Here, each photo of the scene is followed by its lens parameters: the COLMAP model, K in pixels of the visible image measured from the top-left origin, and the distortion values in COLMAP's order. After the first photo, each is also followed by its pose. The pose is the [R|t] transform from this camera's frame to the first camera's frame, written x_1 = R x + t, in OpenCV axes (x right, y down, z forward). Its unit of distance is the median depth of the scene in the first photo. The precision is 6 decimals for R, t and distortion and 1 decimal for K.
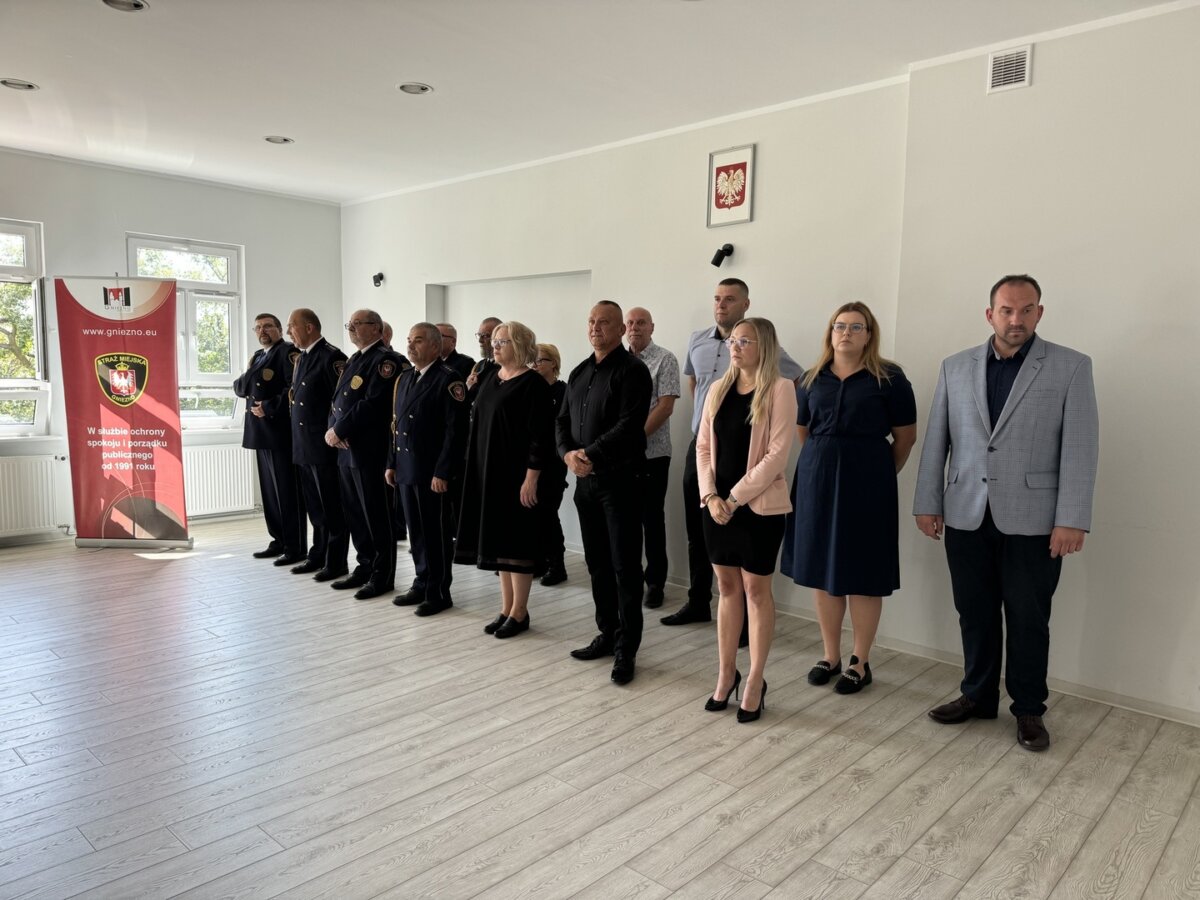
lens RADIAL K [[840.1, 0, 600.0], [0, 840.1, 450.0], [0, 0, 1]] dist [0.169019, -0.248318]
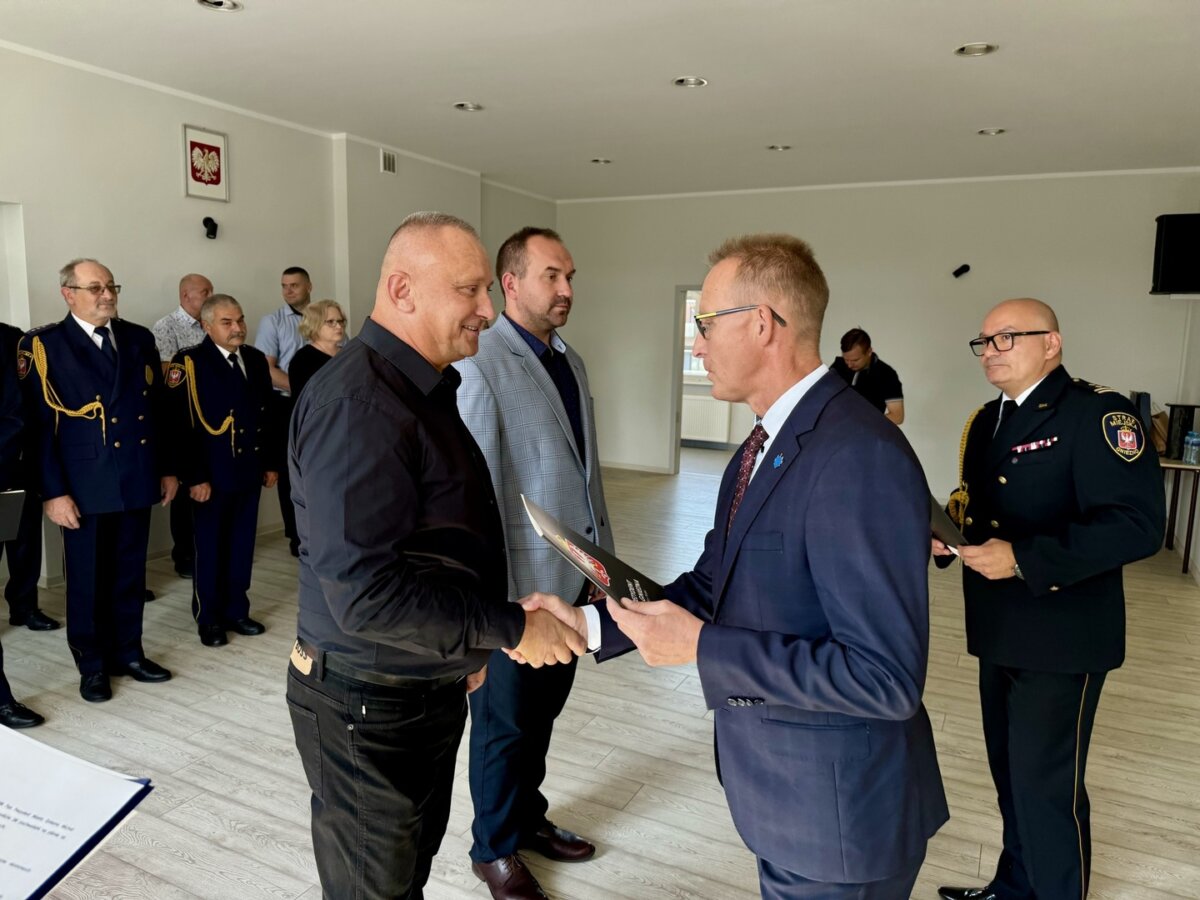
lens RADIAL K [[836.8, 0, 604.0], [0, 836.8, 460.4], [0, 0, 1]] dist [-0.004139, -0.003494]
pose [[-0.289644, -0.180537, 0.939954, -1.062925], [0.058038, 0.976930, 0.205523, -0.133998], [-0.955373, 0.114081, -0.272484, 0.865161]]
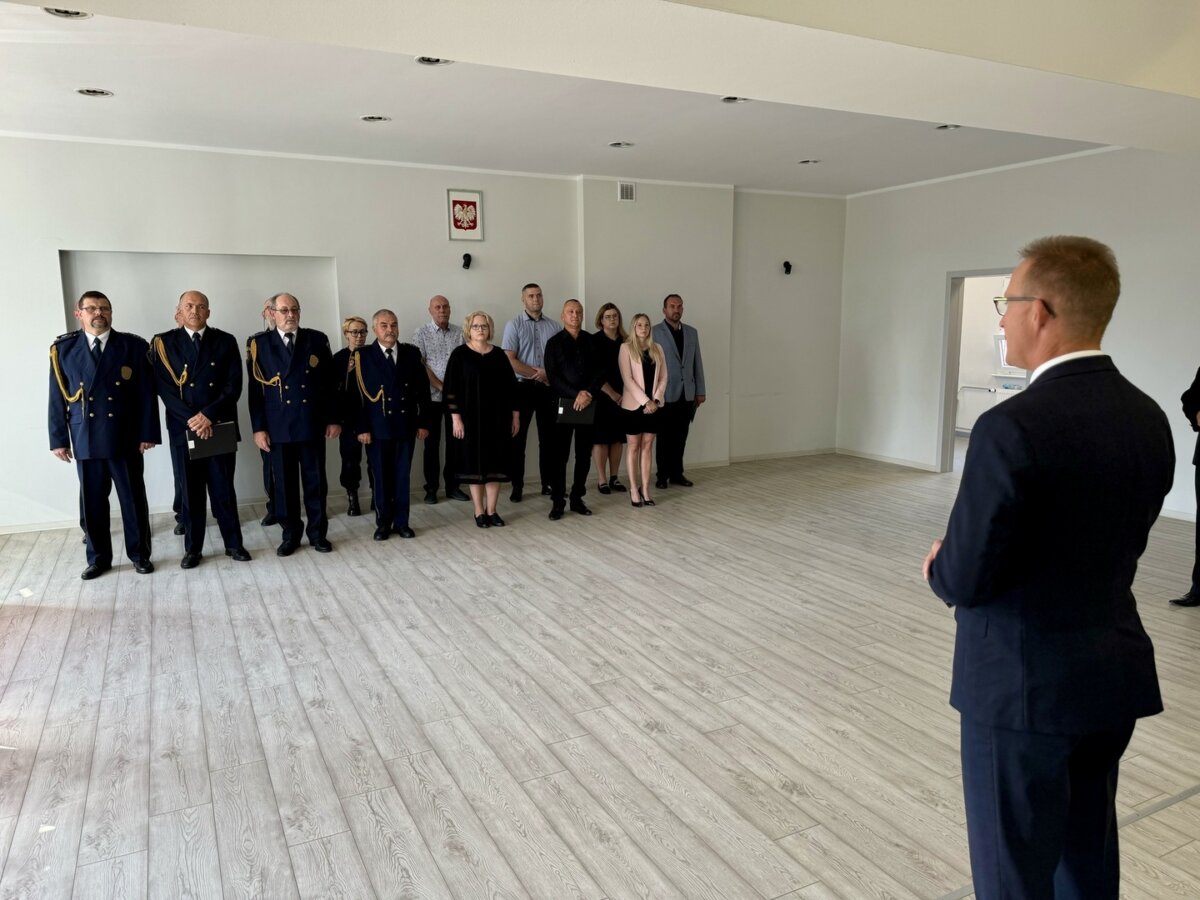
lens RADIAL K [[840.1, 0, 600.0], [0, 840.1, 450.0], [0, 0, 1]] dist [0.169019, -0.248318]
pose [[0.335768, -0.167981, 0.926845, -1.257954], [0.103434, 0.984595, 0.140977, -0.088910], [-0.936248, 0.048532, 0.347971, 0.275267]]
